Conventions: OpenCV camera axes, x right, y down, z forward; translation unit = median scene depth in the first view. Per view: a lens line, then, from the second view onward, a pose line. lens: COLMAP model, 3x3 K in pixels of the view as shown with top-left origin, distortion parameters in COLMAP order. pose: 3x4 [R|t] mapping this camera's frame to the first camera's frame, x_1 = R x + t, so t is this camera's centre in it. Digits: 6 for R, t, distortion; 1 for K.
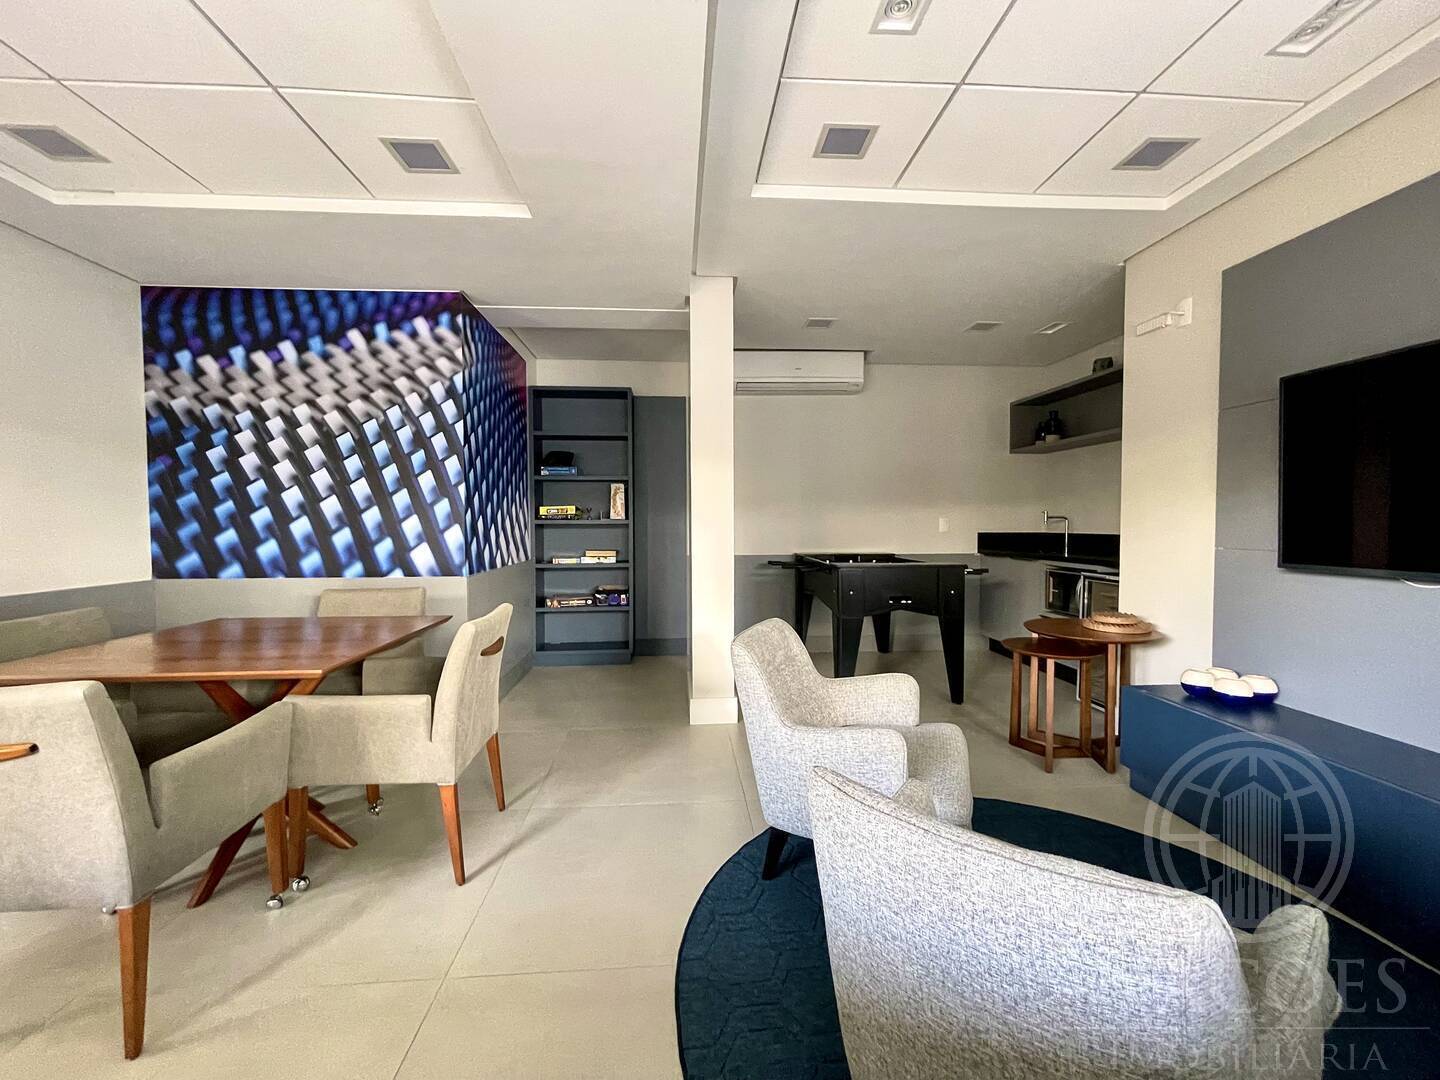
lens RADIAL K [[585.7, 0, 720.0], [0, 585.7, 540.0], [0, 0, 1]] dist [-0.002666, 0.000498]
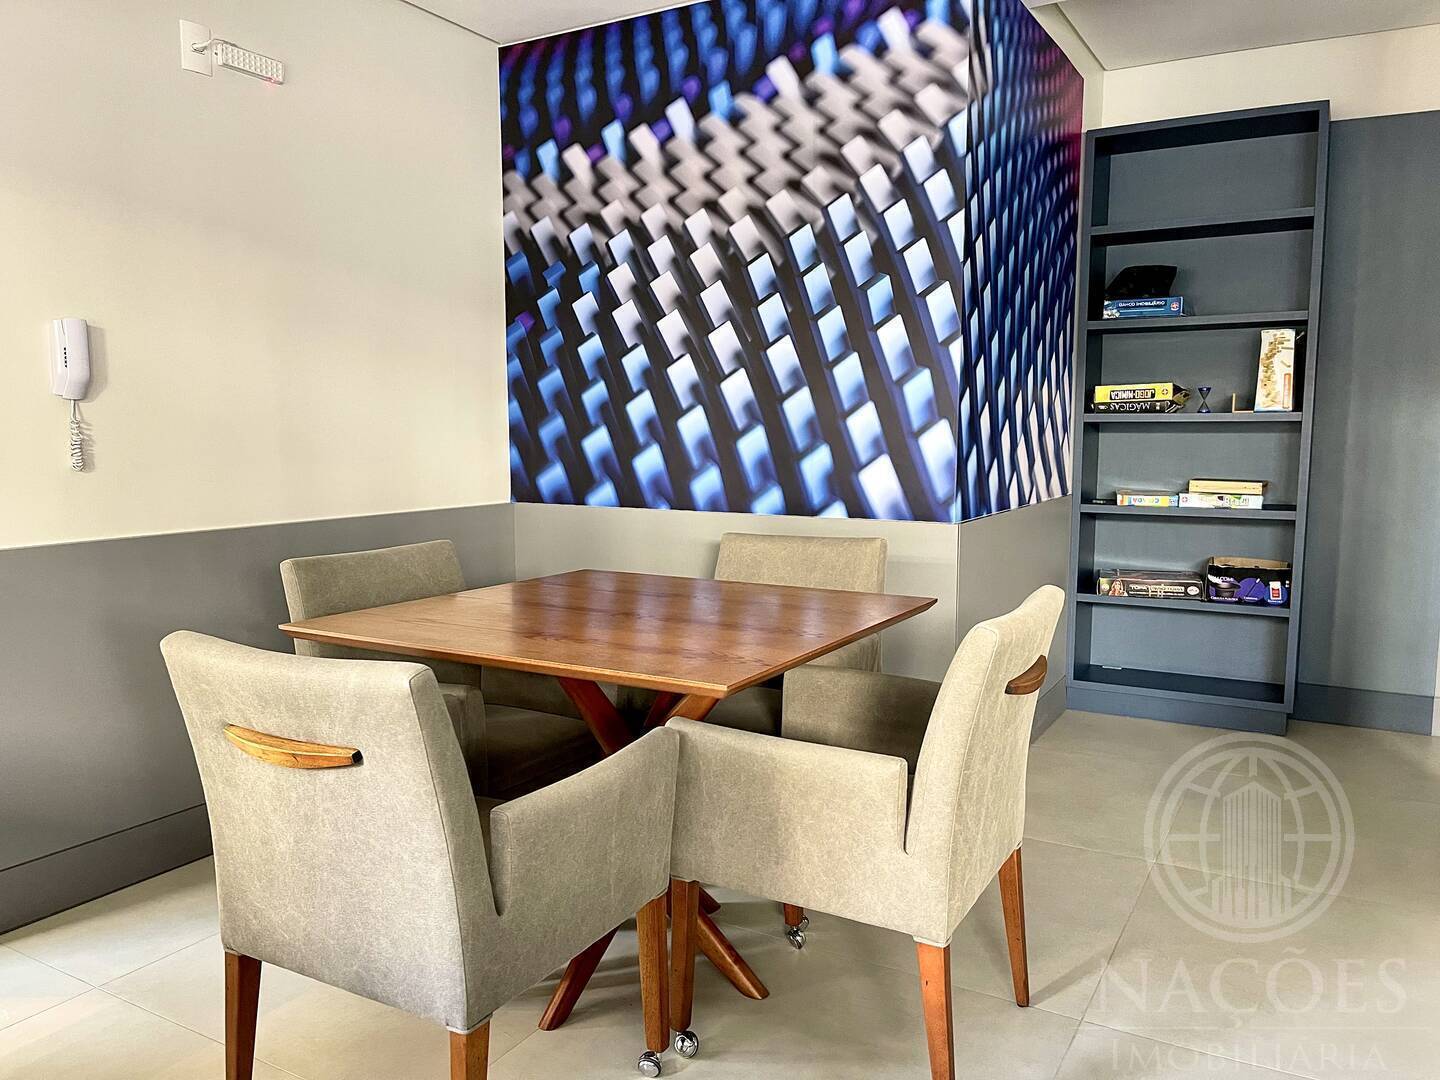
lens RADIAL K [[1094.0, 0, 724.3], [0, 1094.0, 548.7], [0, 0, 1]] dist [0.060307, -0.083347]
pose [[0.832112, 0.067541, -0.550479, -0.114030], [-0.021865, 0.995780, 0.089125, 0.005259], [0.554176, -0.062126, 0.830078, 0.141583]]
